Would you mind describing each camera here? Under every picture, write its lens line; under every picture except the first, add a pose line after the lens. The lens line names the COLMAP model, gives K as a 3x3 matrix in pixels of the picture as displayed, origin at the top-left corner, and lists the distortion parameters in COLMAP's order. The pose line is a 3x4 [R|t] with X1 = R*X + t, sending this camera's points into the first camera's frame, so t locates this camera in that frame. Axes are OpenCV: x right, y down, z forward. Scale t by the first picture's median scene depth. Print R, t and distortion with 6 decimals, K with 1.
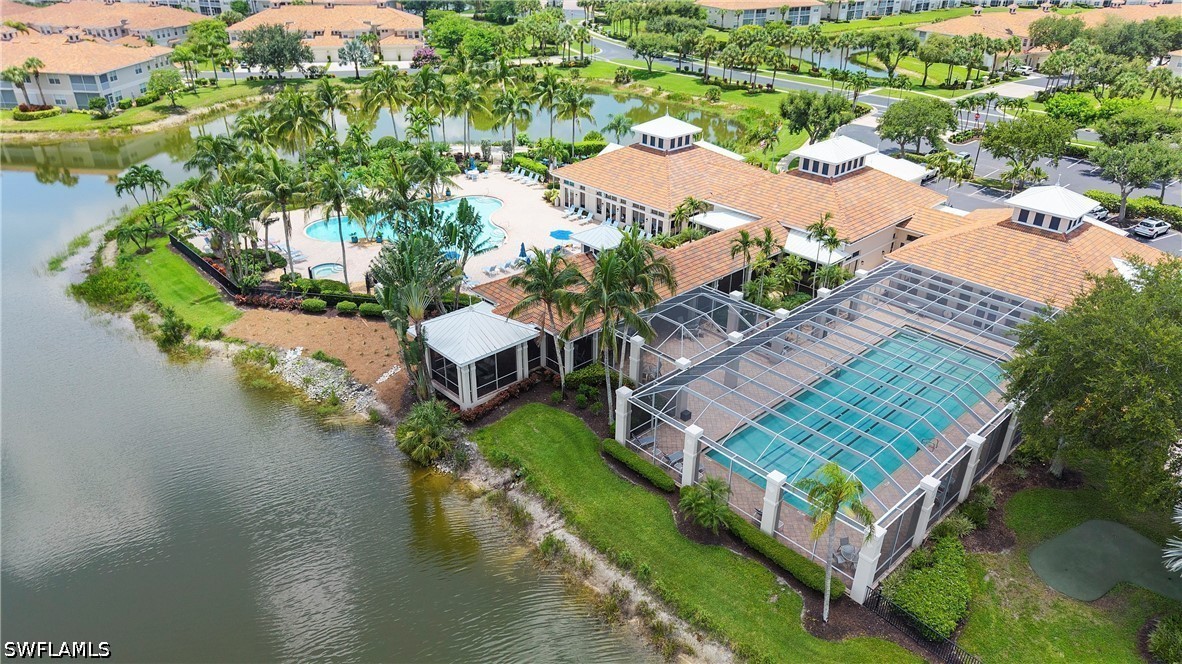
lens RADIAL K [[790.1, 0, 591.0], [0, 790.1, 332.0], [0, 0, 1]] dist [0.023208, -0.004368]
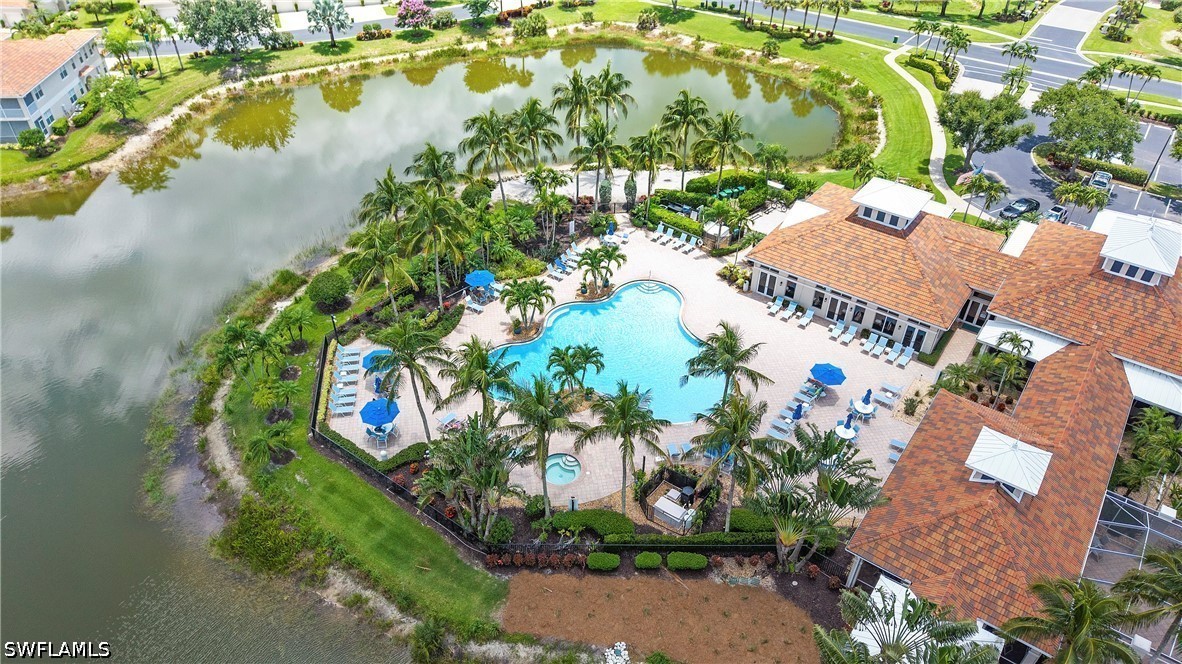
lens RADIAL K [[790.1, 0, 591.0], [0, 790.1, 332.0], [0, 0, 1]] dist [0.023208, -0.004368]
pose [[0.983578, -0.110137, 0.142984, -0.222621], [0.083275, 0.979792, 0.181861, -0.193136], [-0.160124, -0.166968, 0.972873, 0.155135]]
